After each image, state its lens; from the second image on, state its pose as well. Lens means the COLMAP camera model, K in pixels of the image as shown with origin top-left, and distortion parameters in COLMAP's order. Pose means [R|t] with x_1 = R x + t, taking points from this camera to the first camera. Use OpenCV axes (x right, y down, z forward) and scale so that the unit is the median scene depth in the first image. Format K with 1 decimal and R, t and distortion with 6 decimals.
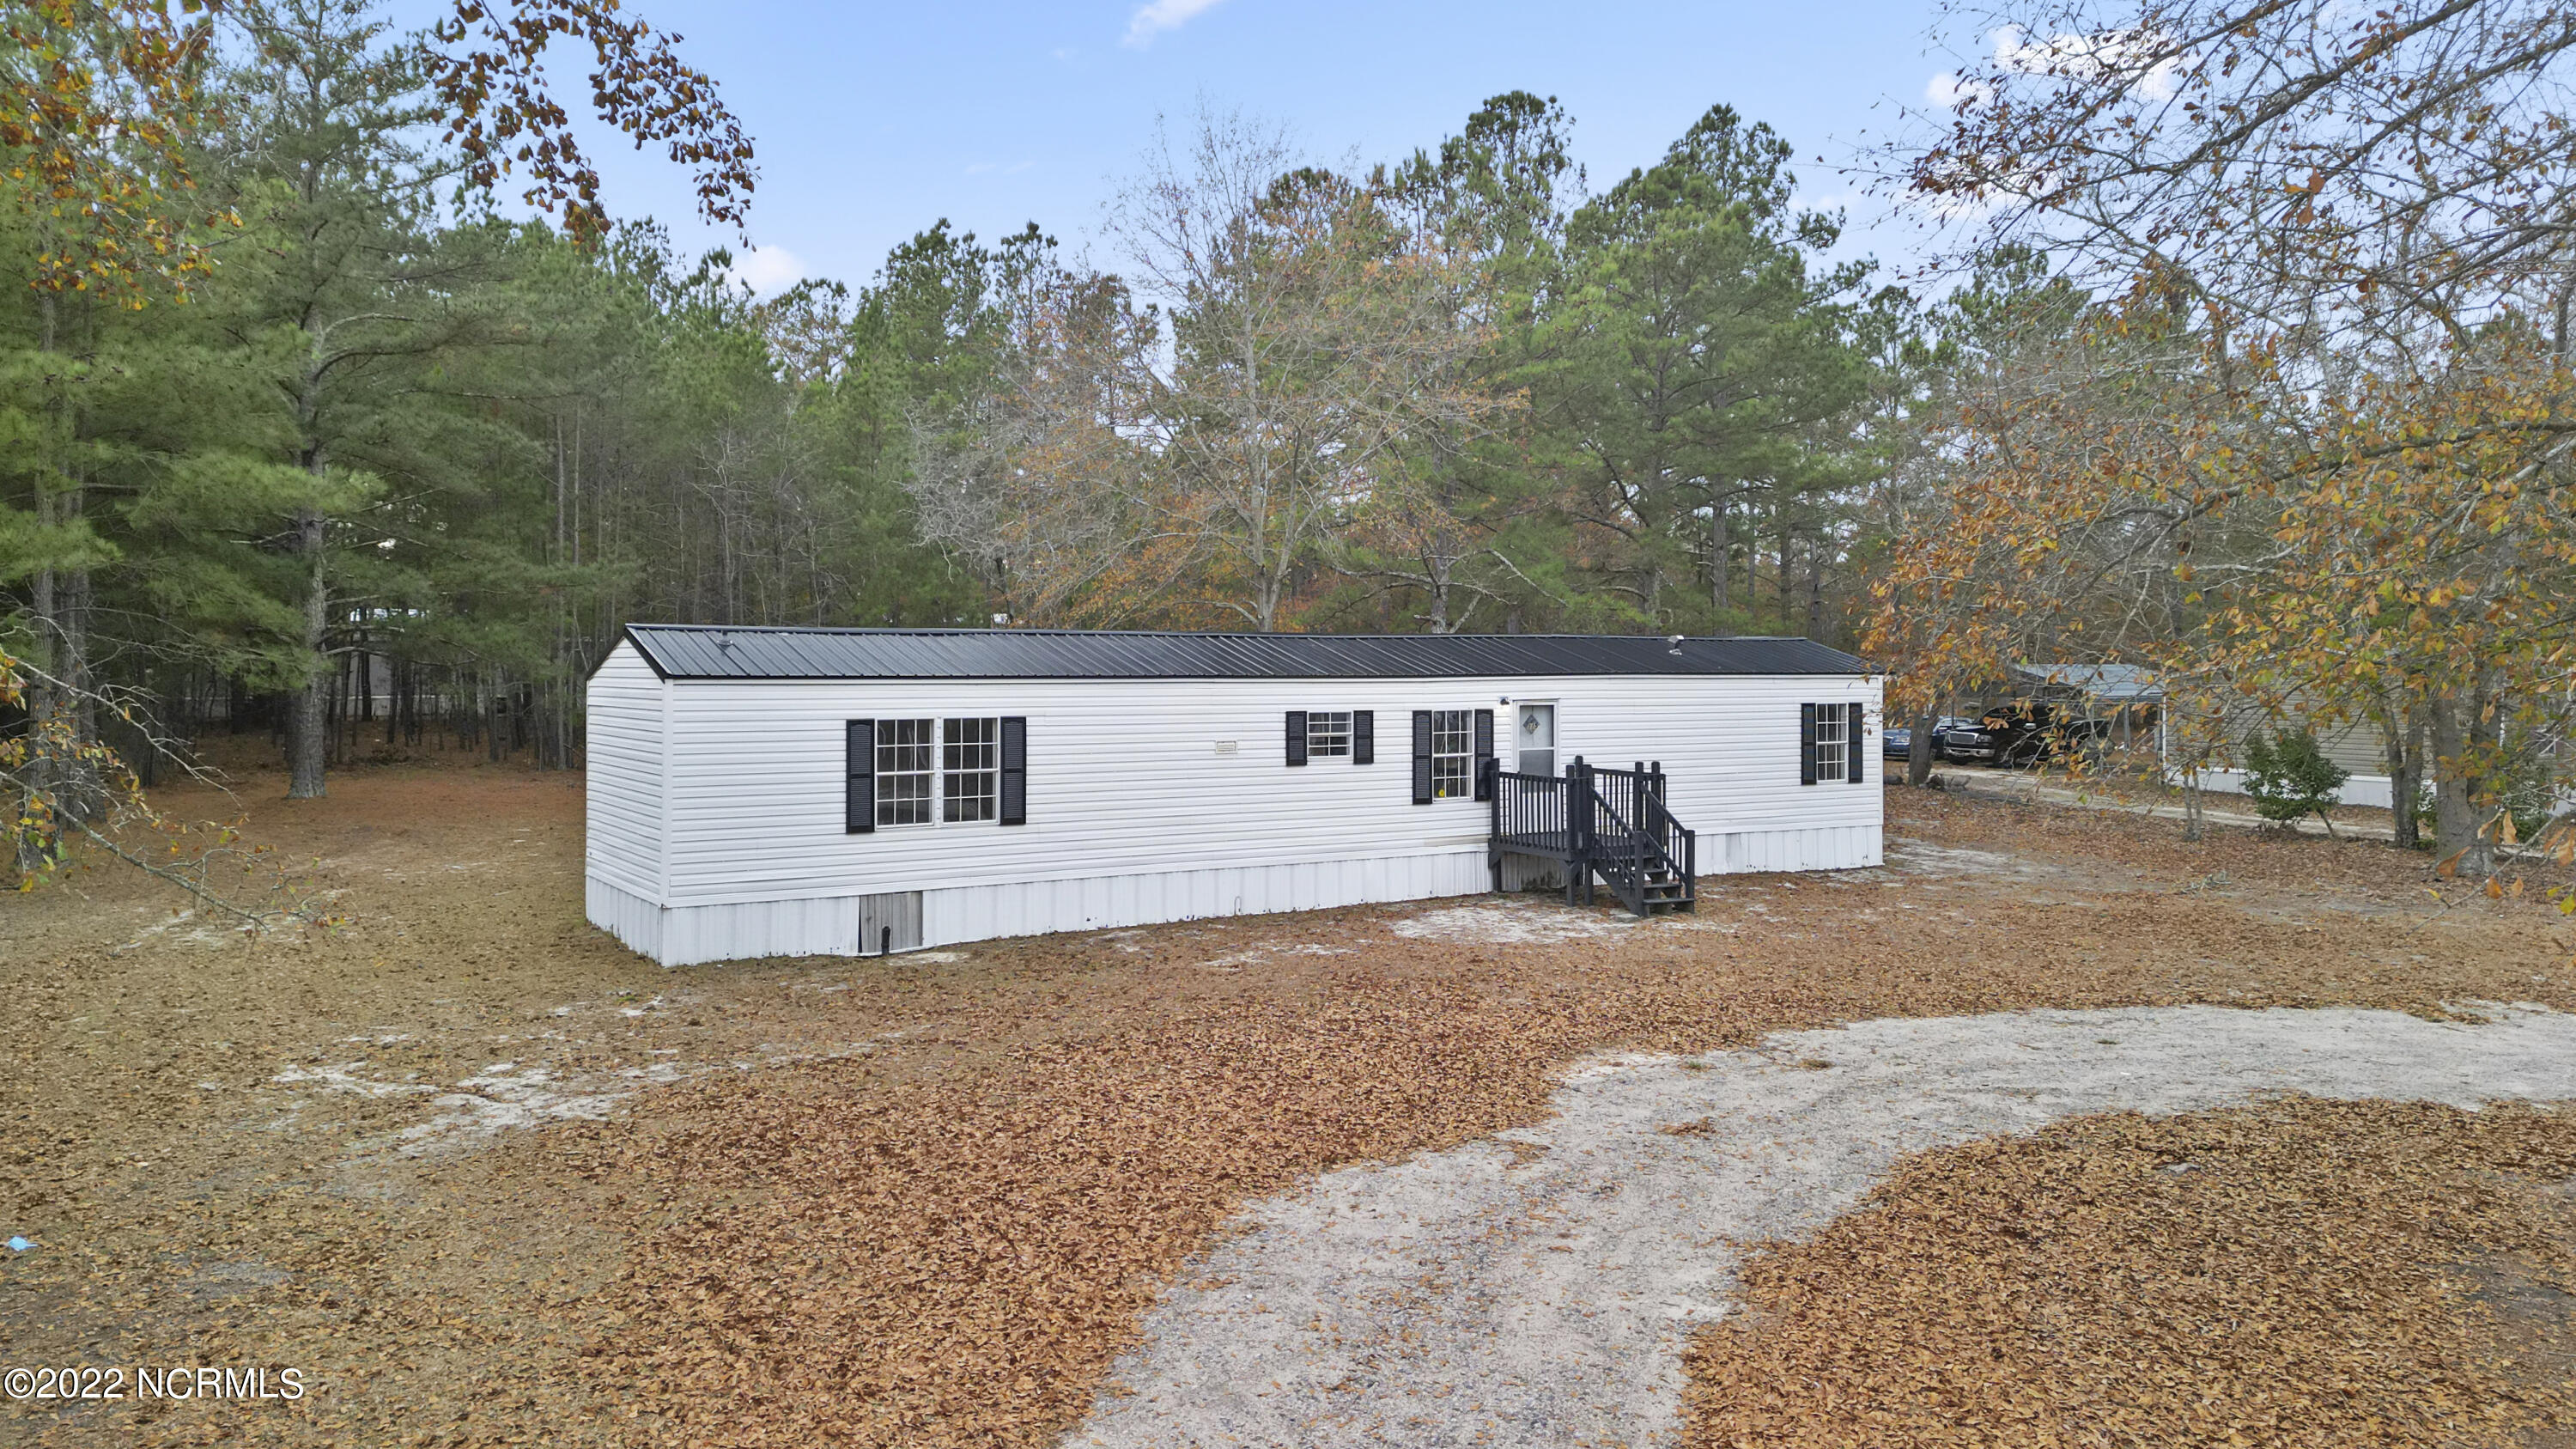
lens RADIAL K [[1712.5, 0, 1297.4], [0, 1712.5, 732.6], [0, 0, 1]] dist [0.083237, -0.100547]
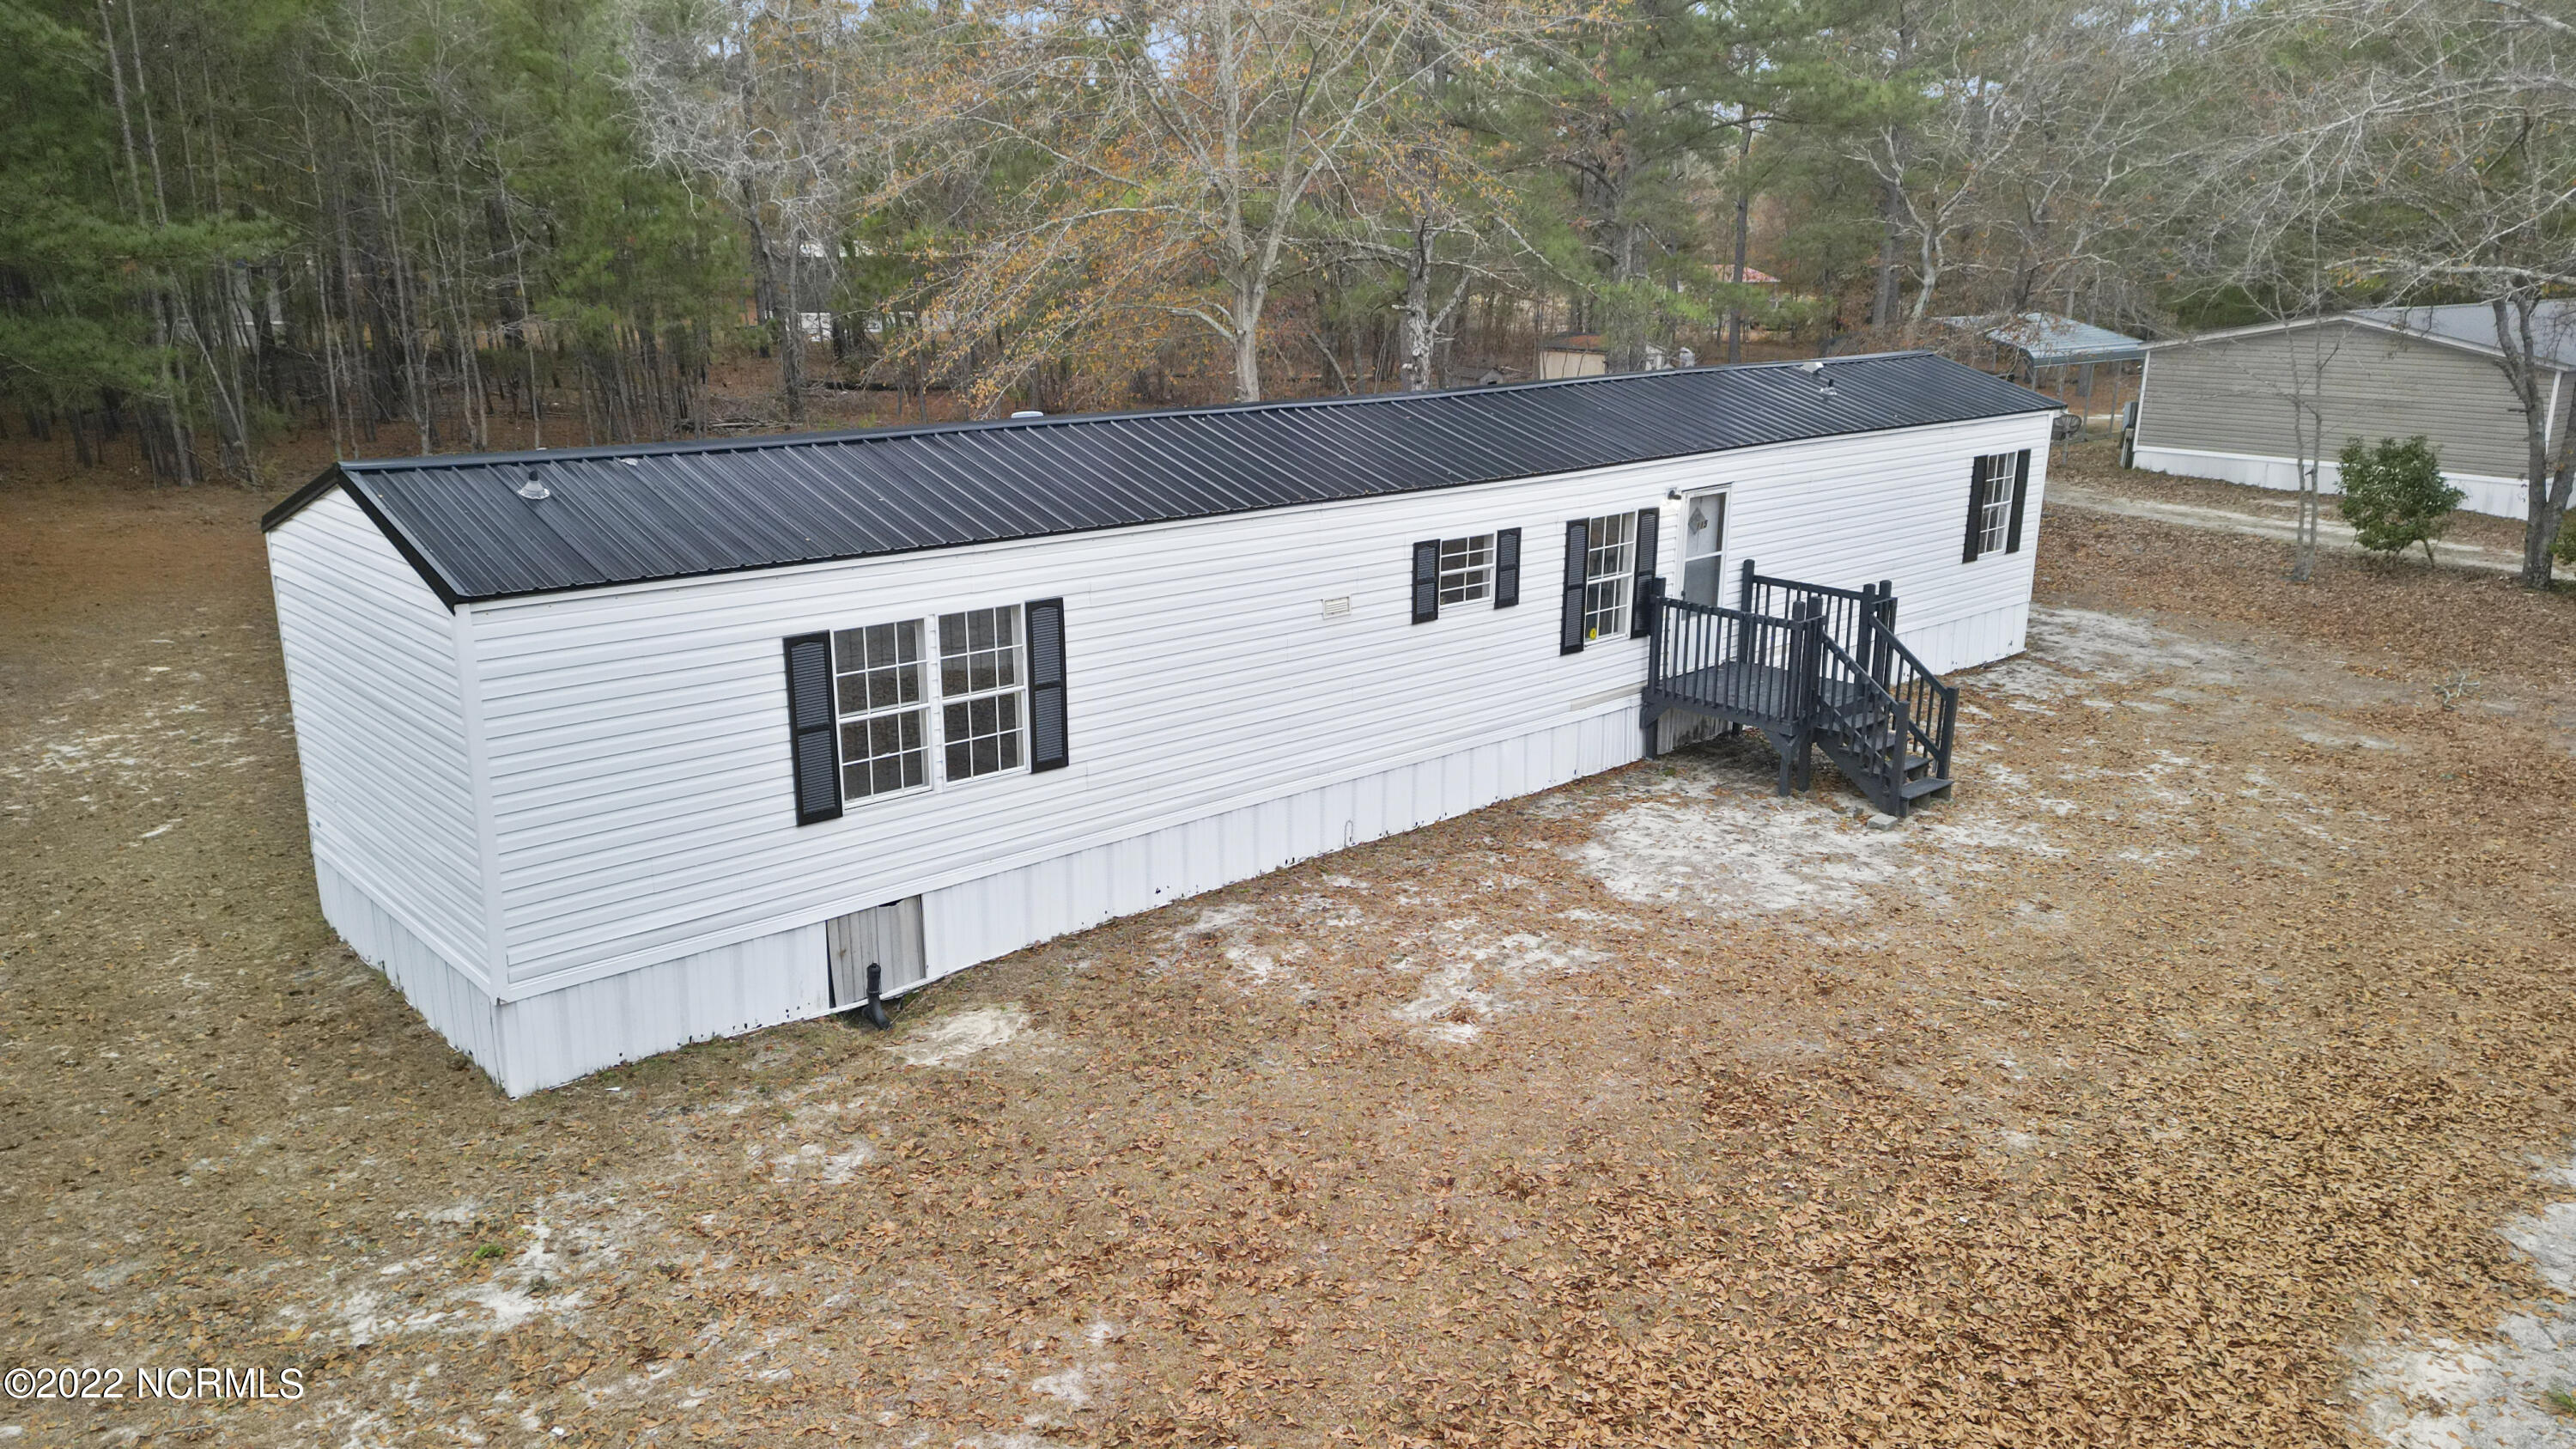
lens RADIAL K [[1712.5, 0, 1297.4], [0, 1712.5, 732.6], [0, 0, 1]] dist [0.083237, -0.100547]
pose [[0.984676, -0.045346, 0.168394, -0.163639], [0.004316, 0.971644, 0.236408, -0.096714], [-0.174339, -0.232059, 0.956951, 0.349479]]
